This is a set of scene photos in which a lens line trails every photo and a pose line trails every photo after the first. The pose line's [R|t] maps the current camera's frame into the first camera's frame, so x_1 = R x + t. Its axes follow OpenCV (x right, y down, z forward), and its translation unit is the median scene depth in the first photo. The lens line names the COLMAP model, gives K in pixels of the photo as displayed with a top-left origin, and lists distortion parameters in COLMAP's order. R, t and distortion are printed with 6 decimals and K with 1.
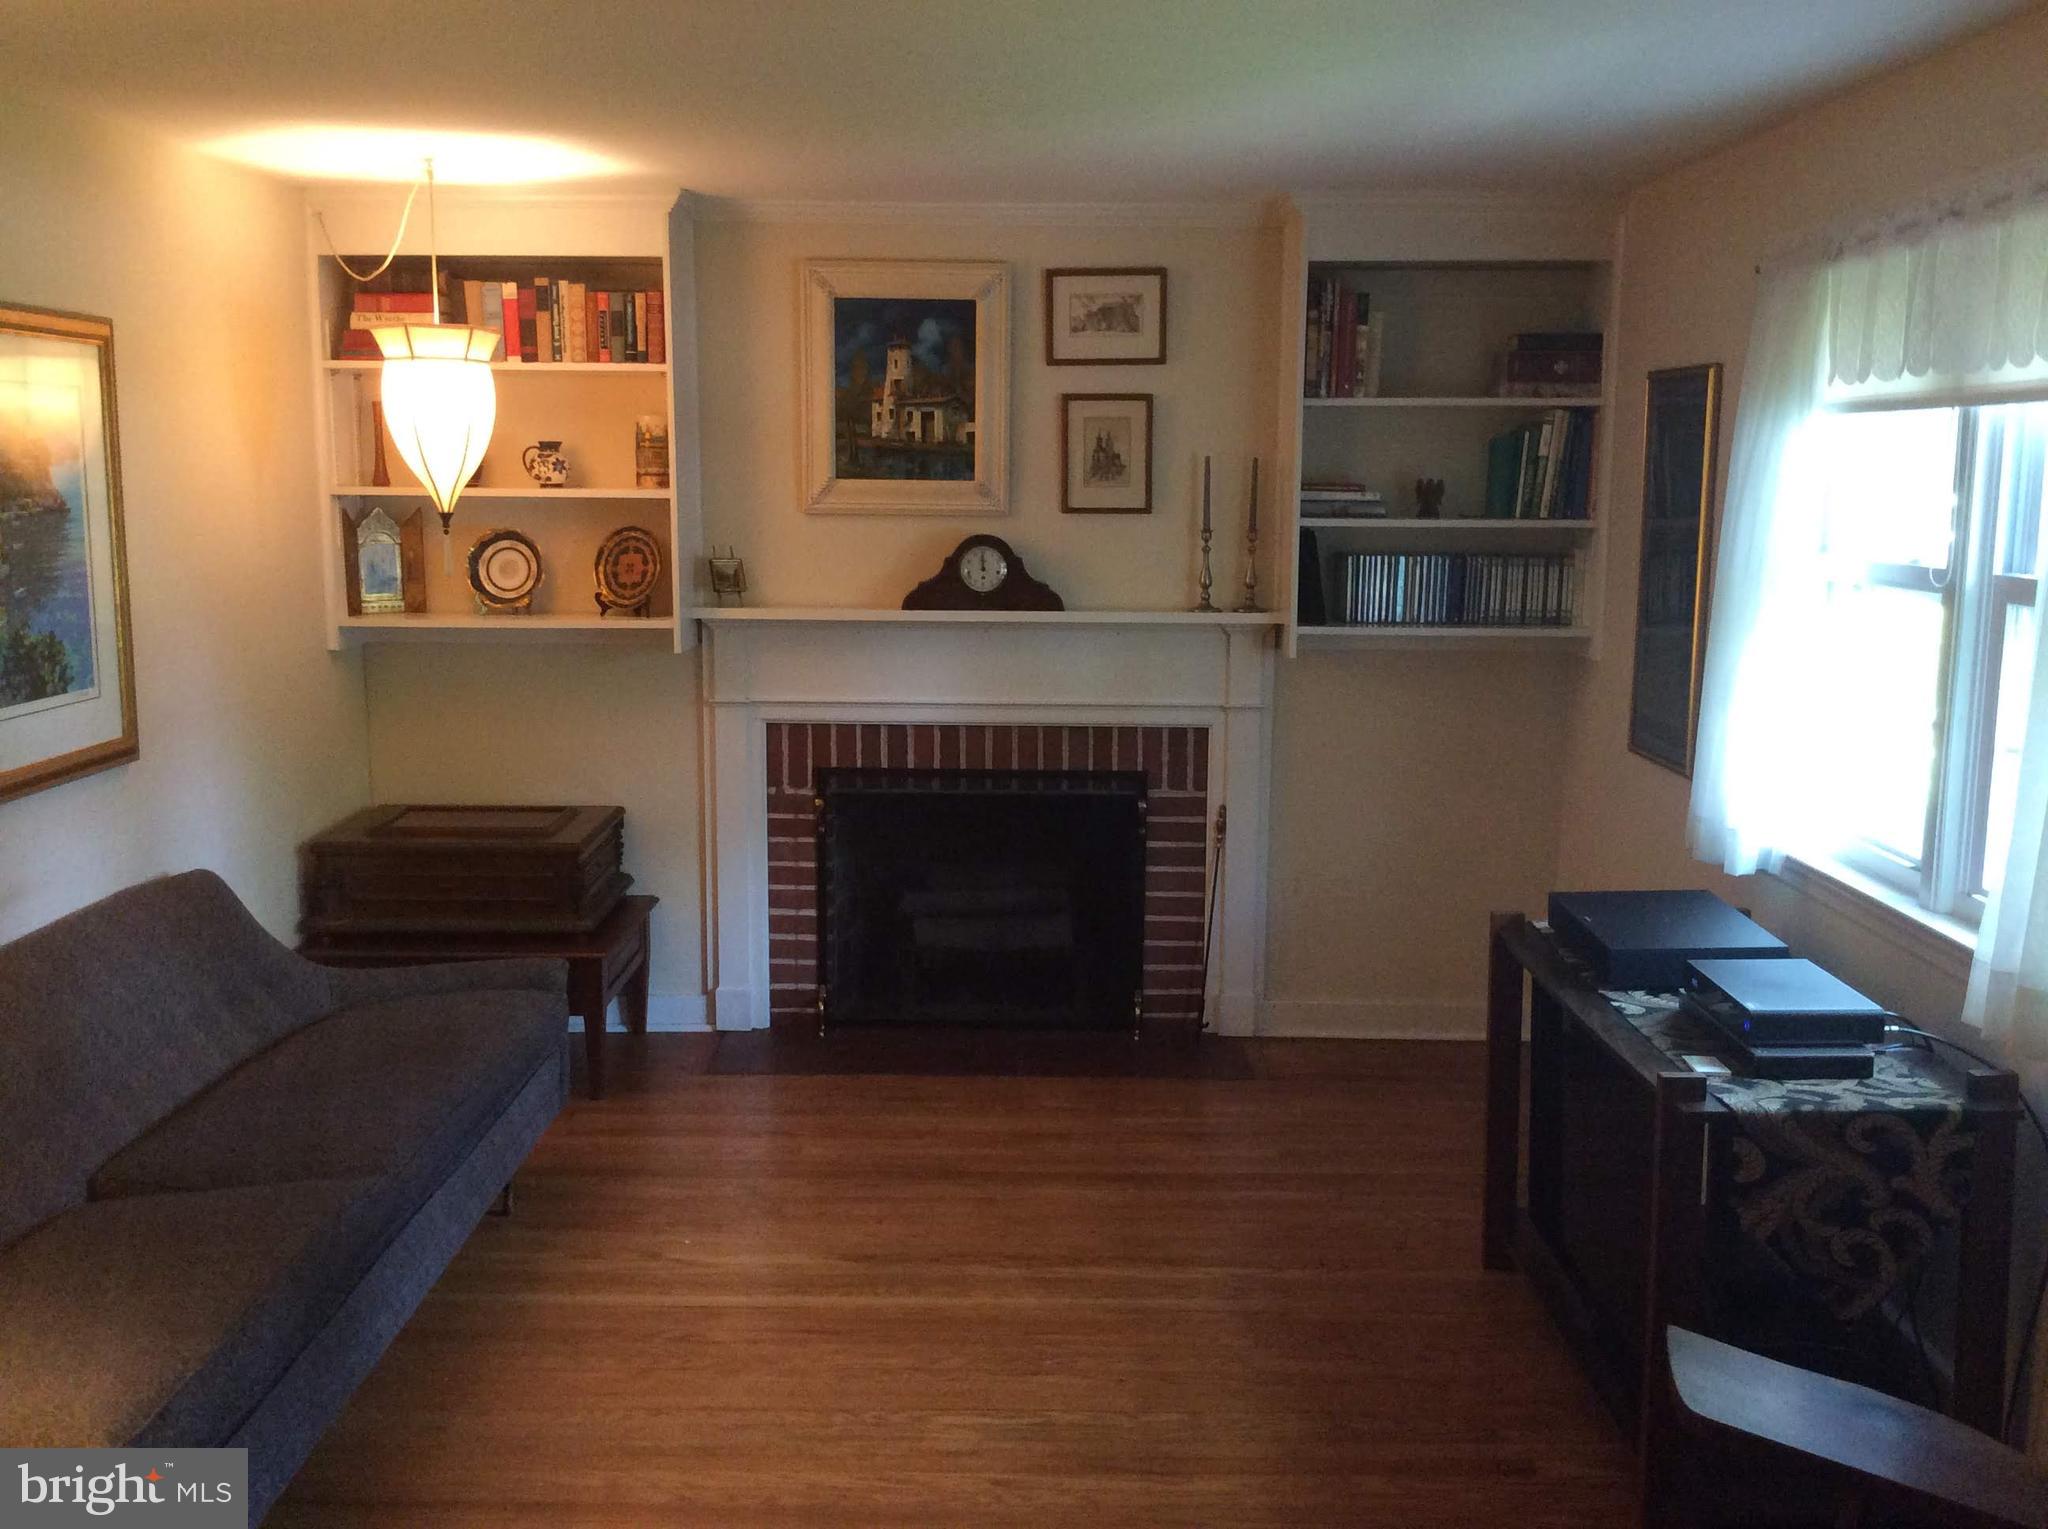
lens RADIAL K [[1895.8, 0, 1023.3], [0, 1895.8, 771.9], [0, 0, 1]] dist [0.147686, -0.249599]
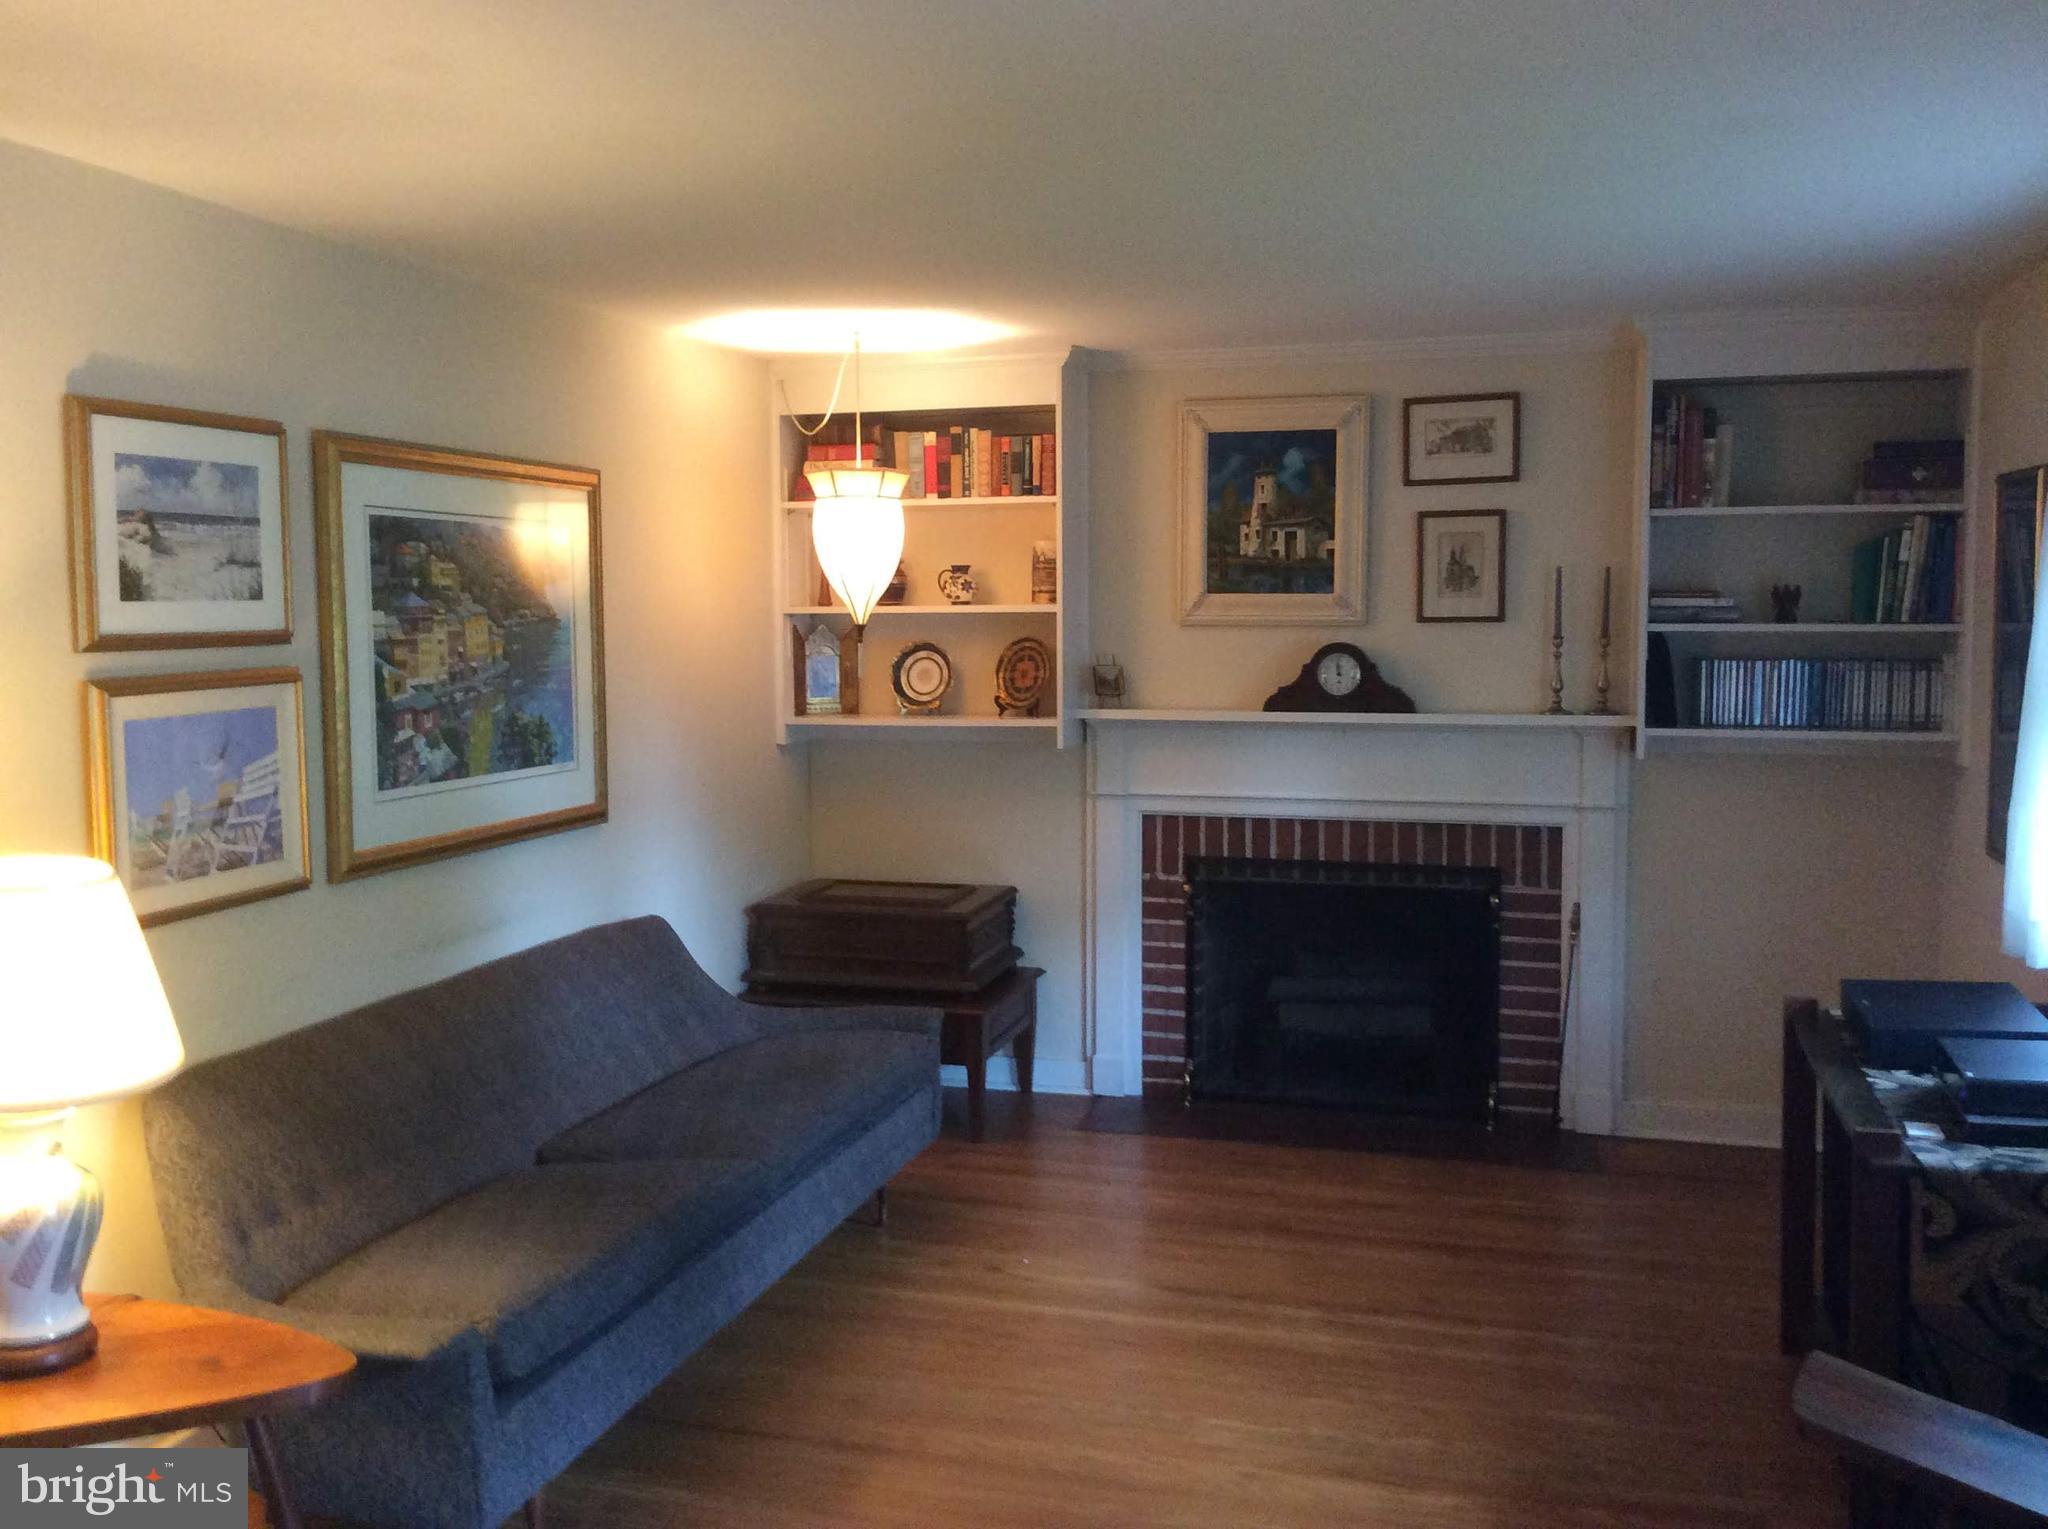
lens RADIAL K [[1895.8, 0, 1023.3], [0, 1895.8, 771.9], [0, 0, 1]] dist [0.147686, -0.249599]
pose [[0.964085, 0.013635, -0.265243, 0.094330], [-0.032270, 0.997296, -0.066026, 0.025932], [0.263626, 0.072214, 0.961918, -0.082324]]
